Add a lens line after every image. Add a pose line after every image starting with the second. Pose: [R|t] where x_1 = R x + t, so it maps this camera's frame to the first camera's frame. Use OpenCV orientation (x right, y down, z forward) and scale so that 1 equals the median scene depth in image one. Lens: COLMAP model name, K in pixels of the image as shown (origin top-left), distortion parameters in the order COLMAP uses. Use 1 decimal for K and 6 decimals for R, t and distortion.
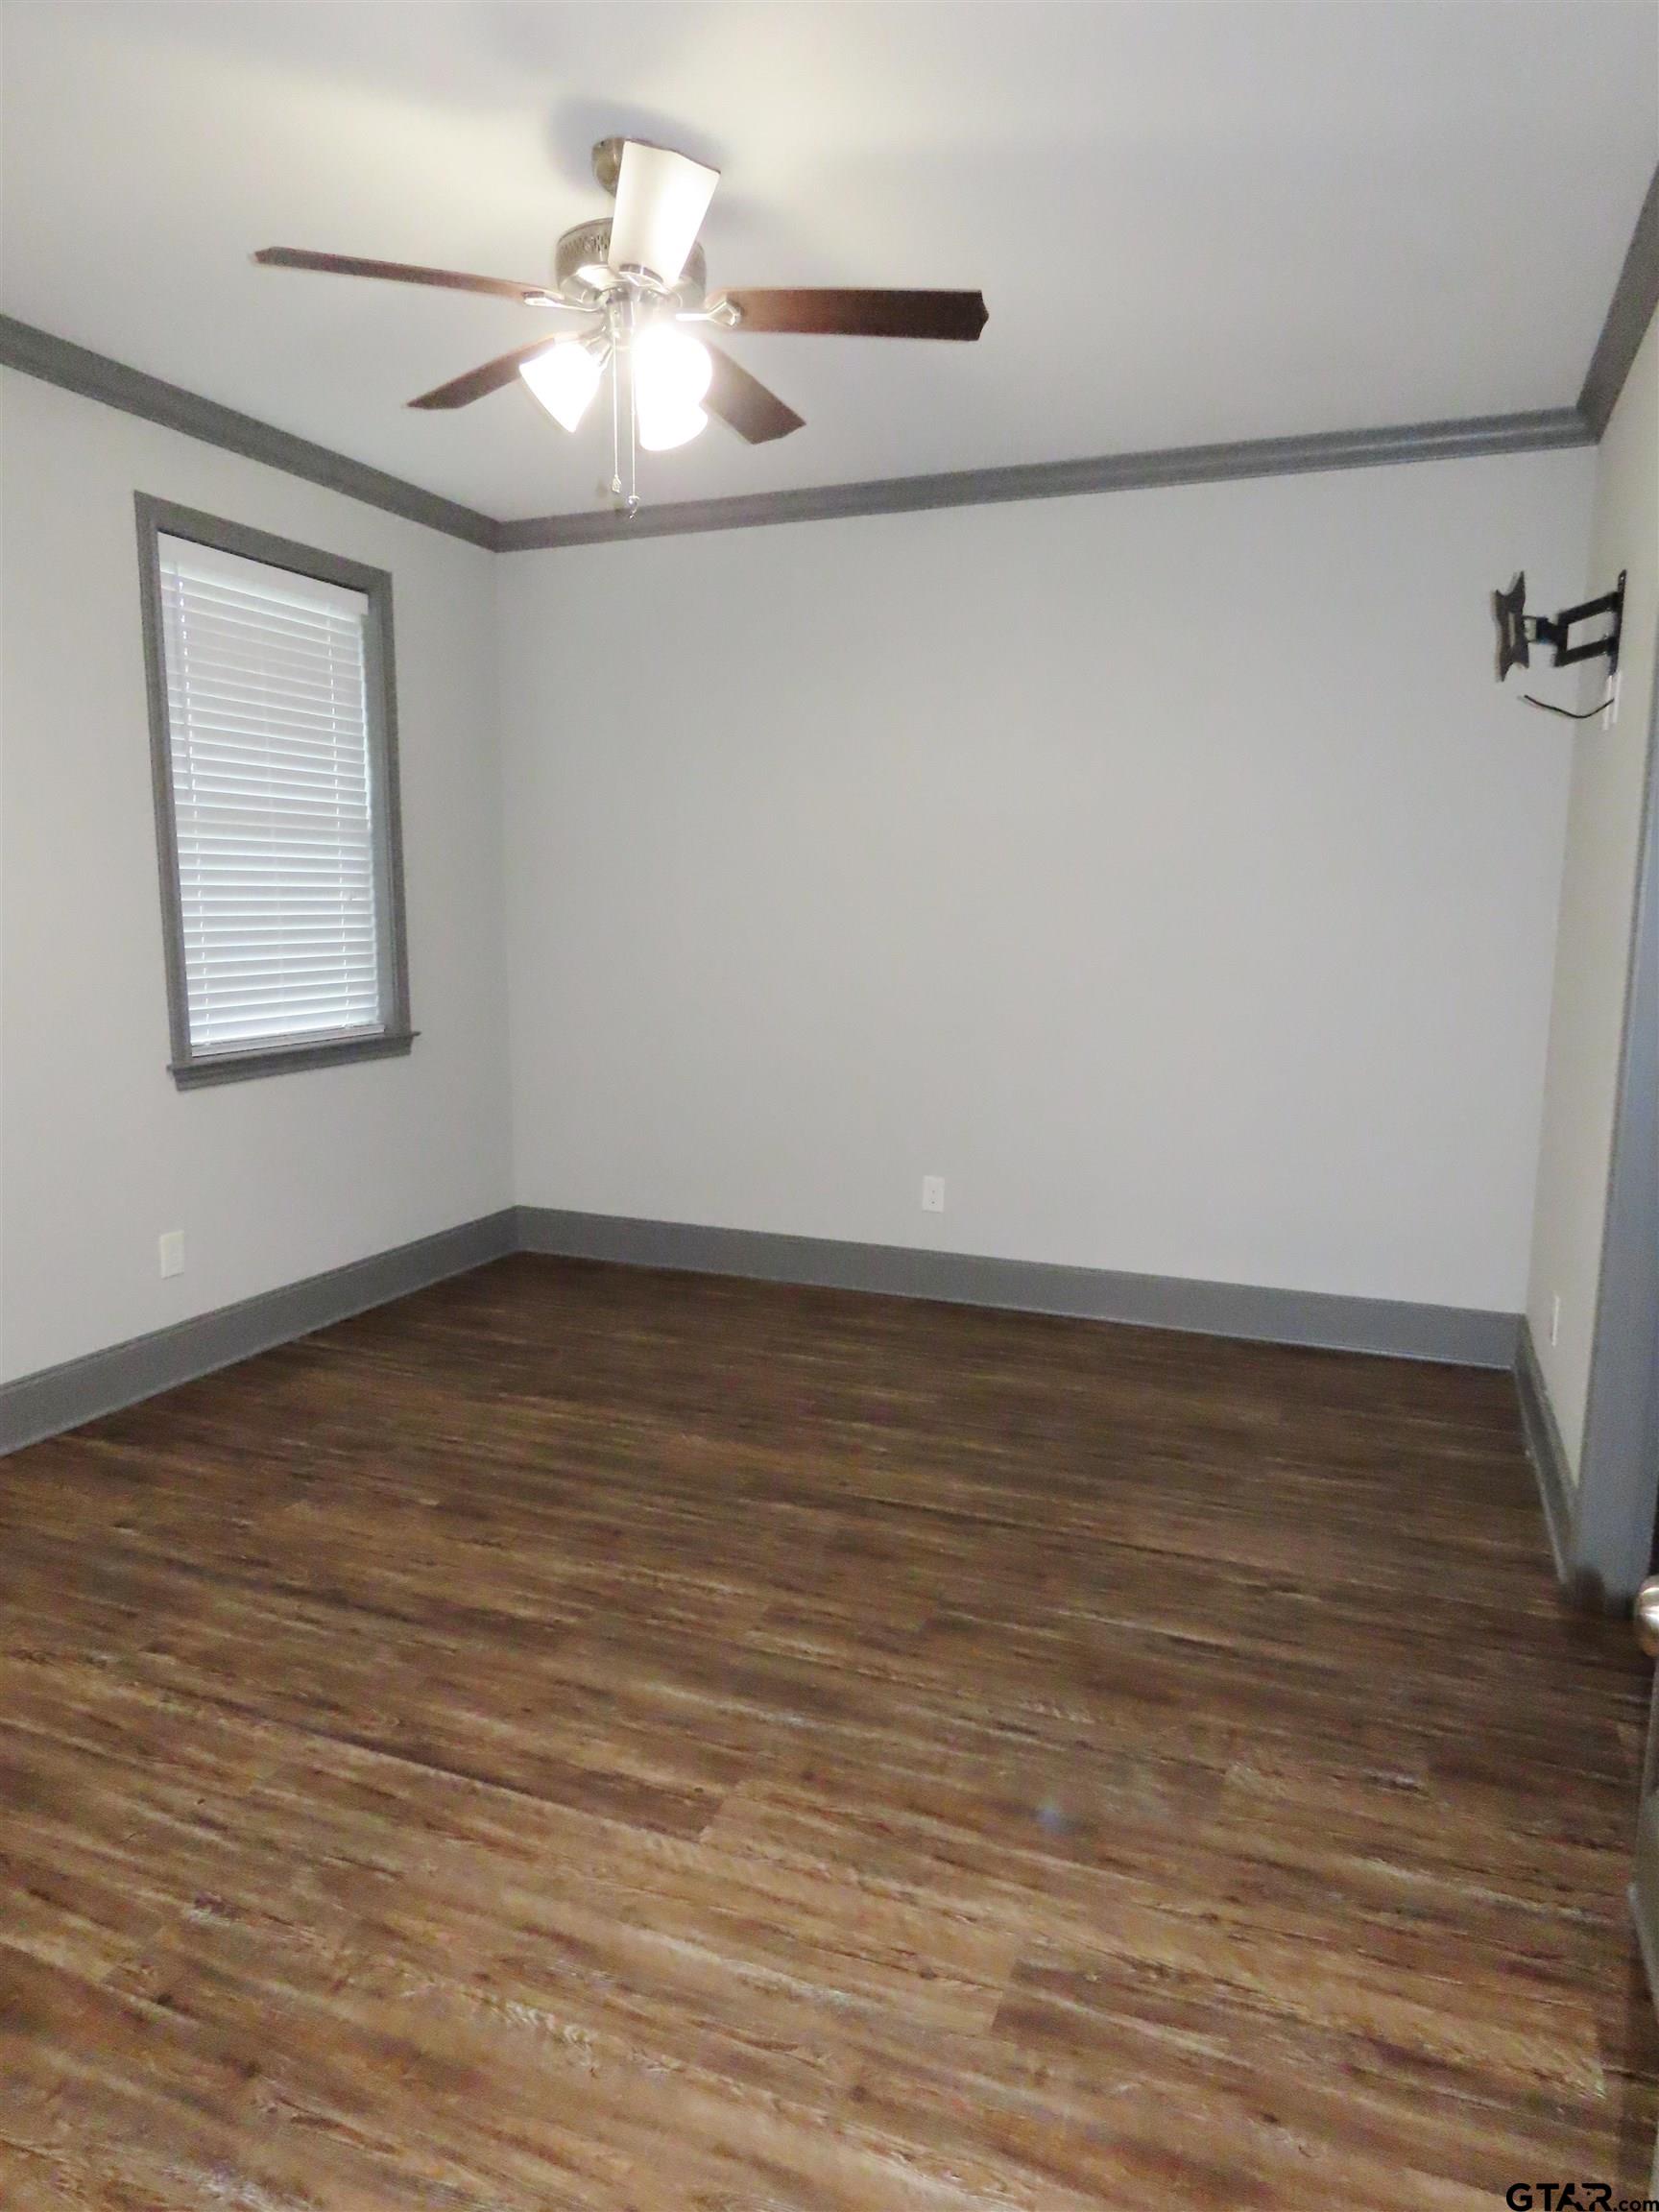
lens RADIAL K [[1381.6, 0, 834.2], [0, 1381.6, 1119.5], [0, 0, 1]] dist [-0.015774, 0.006802]
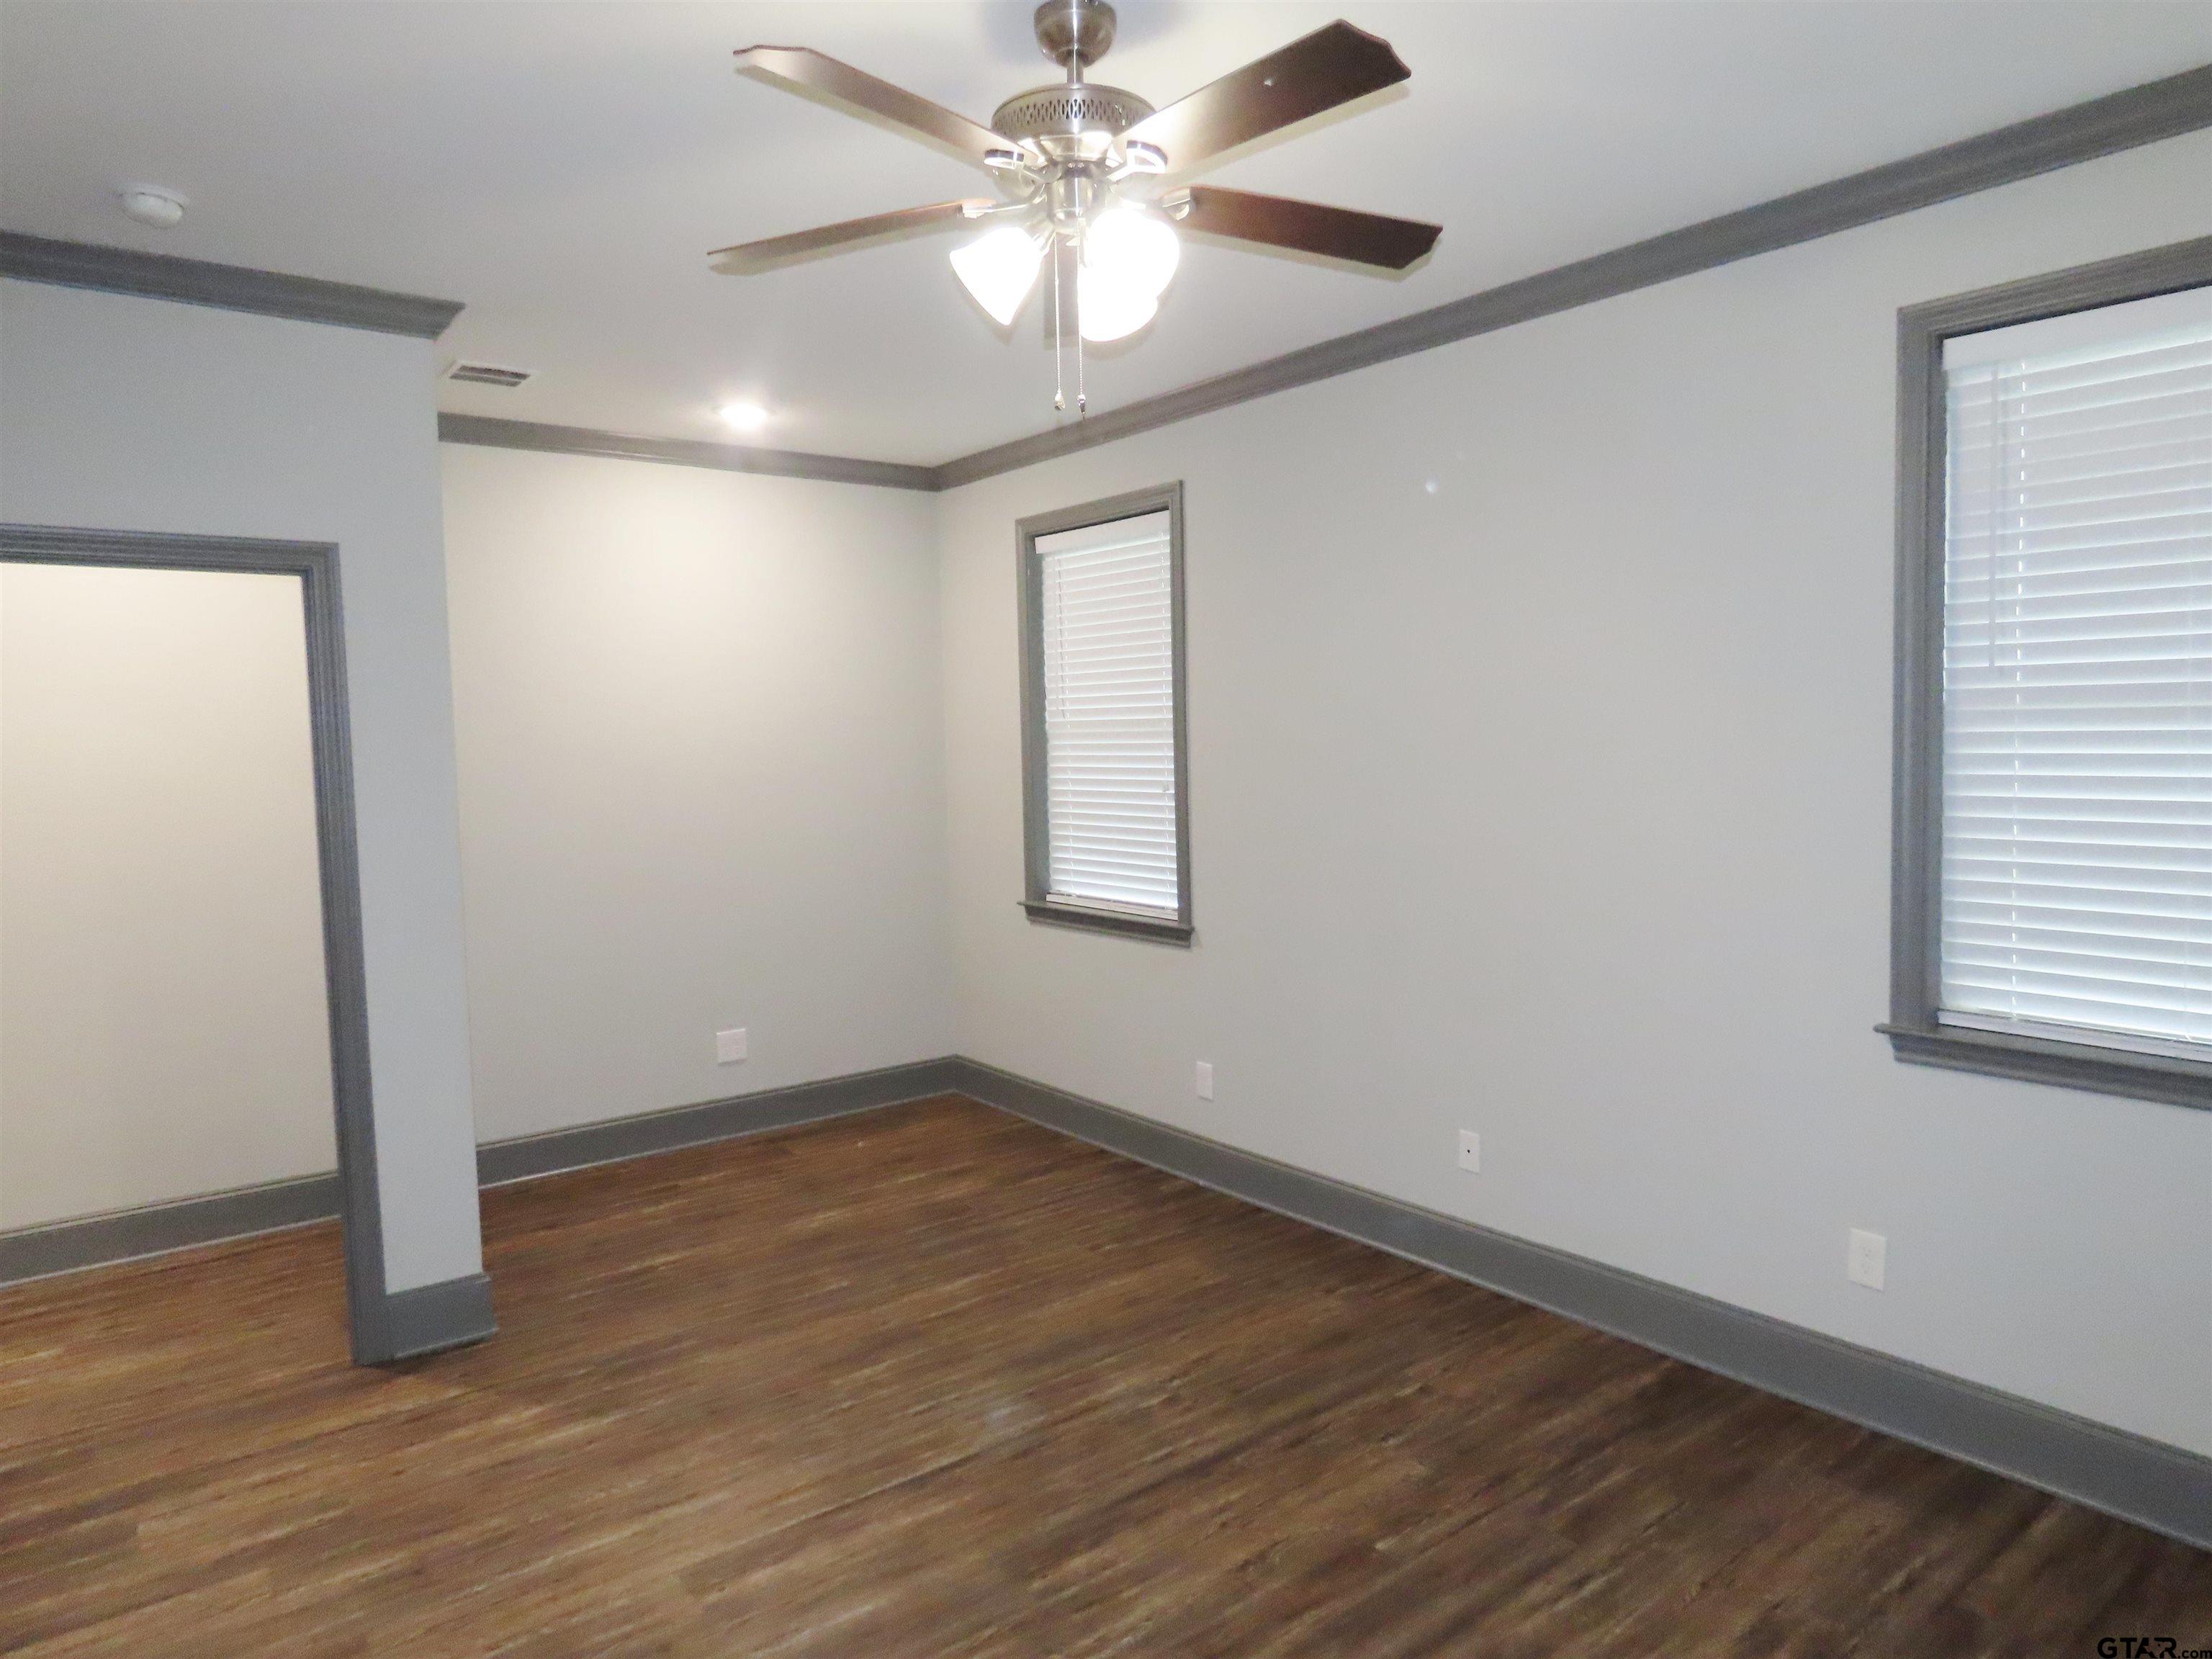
lens RADIAL K [[1381.6, 0, 1106.0], [0, 1381.6, 829.5], [0, 0, 1]] dist [-0.015774, 0.006802]
pose [[-0.498980, 0.069439, -0.863827, 0.493071], [-0.118709, 0.981912, 0.147502, -0.257313], [0.858445, 0.176145, -0.481711, 1.196441]]
